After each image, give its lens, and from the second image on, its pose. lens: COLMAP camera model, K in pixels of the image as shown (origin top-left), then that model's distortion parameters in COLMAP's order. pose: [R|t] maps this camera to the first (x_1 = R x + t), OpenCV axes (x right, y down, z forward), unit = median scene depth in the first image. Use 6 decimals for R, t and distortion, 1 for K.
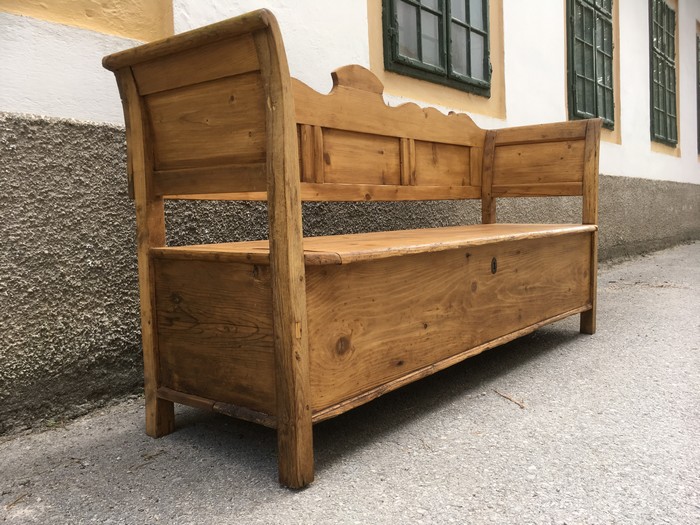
lens RADIAL K [[620.8, 0, 373.2], [0, 620.8, 263.7], [0, 0, 1]] dist [0.097753, -0.147382]
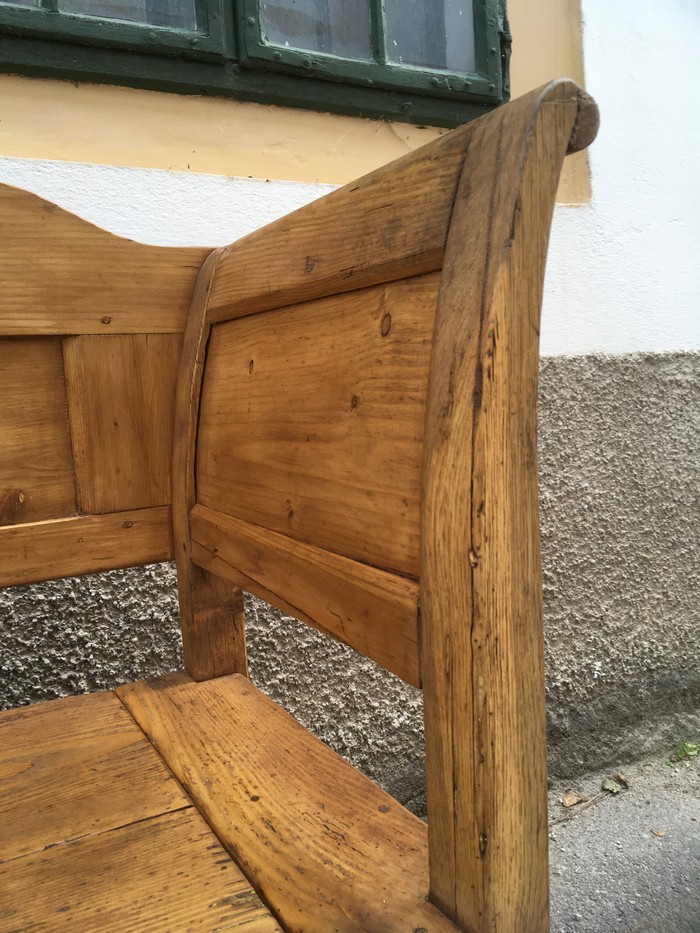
lens RADIAL K [[827.5, 0, 361.8], [0, 827.5, 465.7], [0, 0, 1]] dist [0.097753, -0.147382]
pose [[0.915535, 0.013769, -0.402003, 0.493186], [-0.003668, 0.999658, 0.025888, -0.203240], [0.402222, -0.022227, 0.915272, 1.049715]]
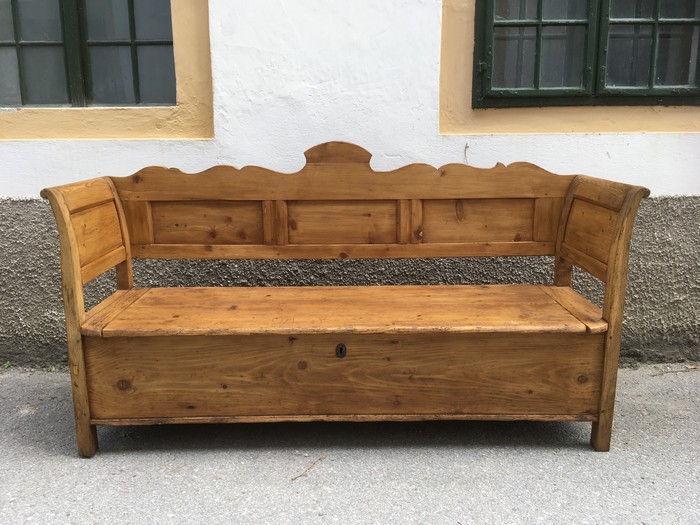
lens RADIAL K [[645.0, 0, 326.5], [0, 645.0, 266.2], [0, 0, 1]] dist [0.087295, -0.158447]
pose [[0.607078, 0.185887, -0.772594, 0.948103], [-0.074088, 0.981260, 0.177877, -0.315838], [0.791181, -0.050745, 0.609473, 0.274622]]
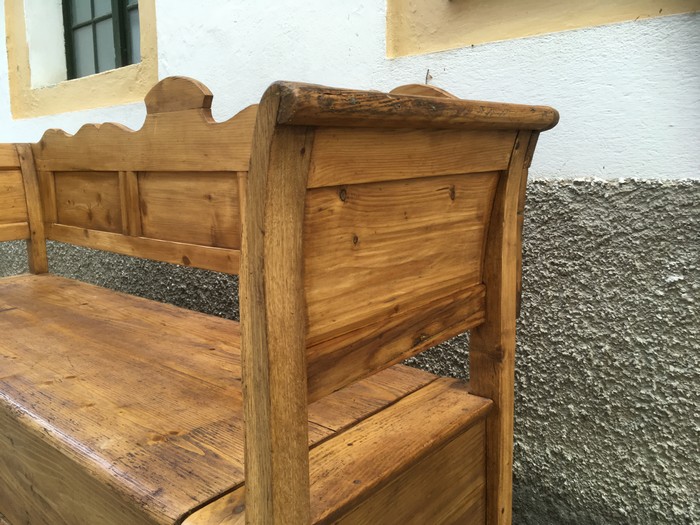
lens RADIAL K [[610.2, 0, 328.5], [0, 610.2, 262.1], [0, 0, 1]] dist [0.090488, -0.135814]
pose [[-0.101178, 0.191665, -0.976231, 0.707767], [-0.057710, 0.978484, 0.198088, -0.272039], [0.993193, 0.076381, -0.087940, 1.309301]]
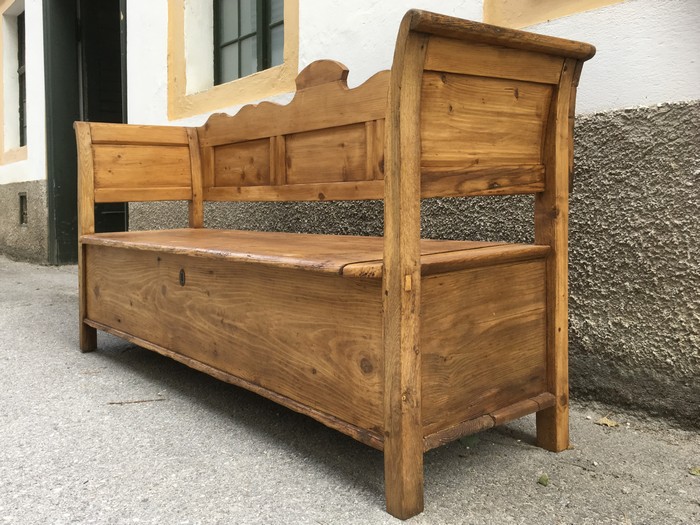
lens RADIAL K [[663.0, 0, 303.6], [0, 663.0, 232.0], [0, 0, 1]] dist [0.115646, -0.151585]
pose [[-0.289185, 0.077497, -0.954131, 1.017495], [-0.053518, 0.993850, 0.096944, -0.159984], [0.955776, 0.079098, -0.283259, 1.347566]]
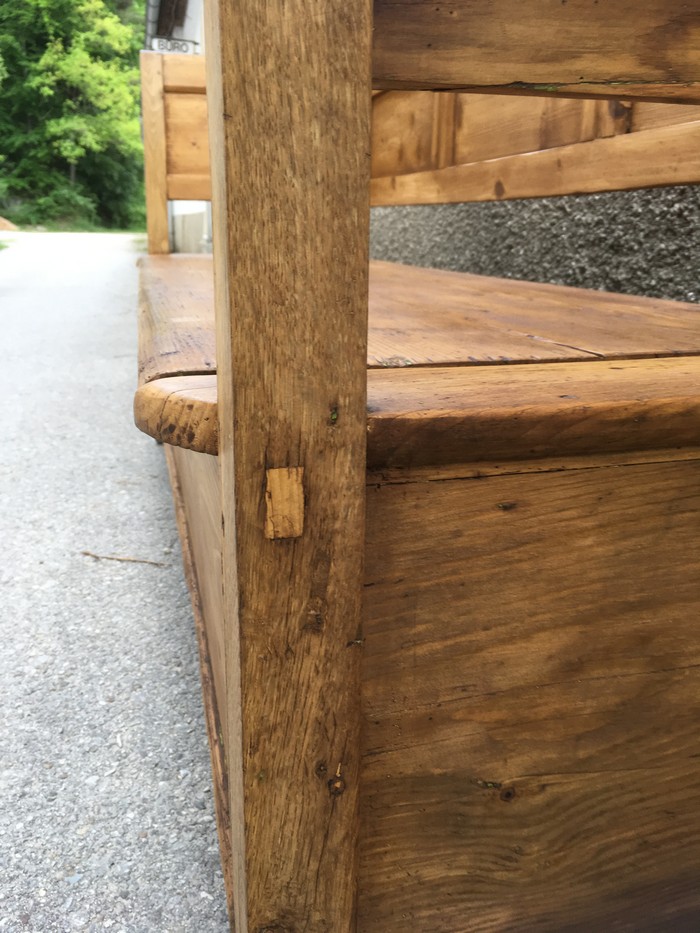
lens RADIAL K [[813.3, 0, 373.6], [0, 813.3, 454.5], [0, 0, 1]] dist [0.090488, -0.135814]
pose [[-0.596655, 0.218861, -0.772077, 0.537727], [-0.080328, 0.940972, 0.328815, -0.122341], [0.798467, 0.258208, -0.543855, 1.365191]]
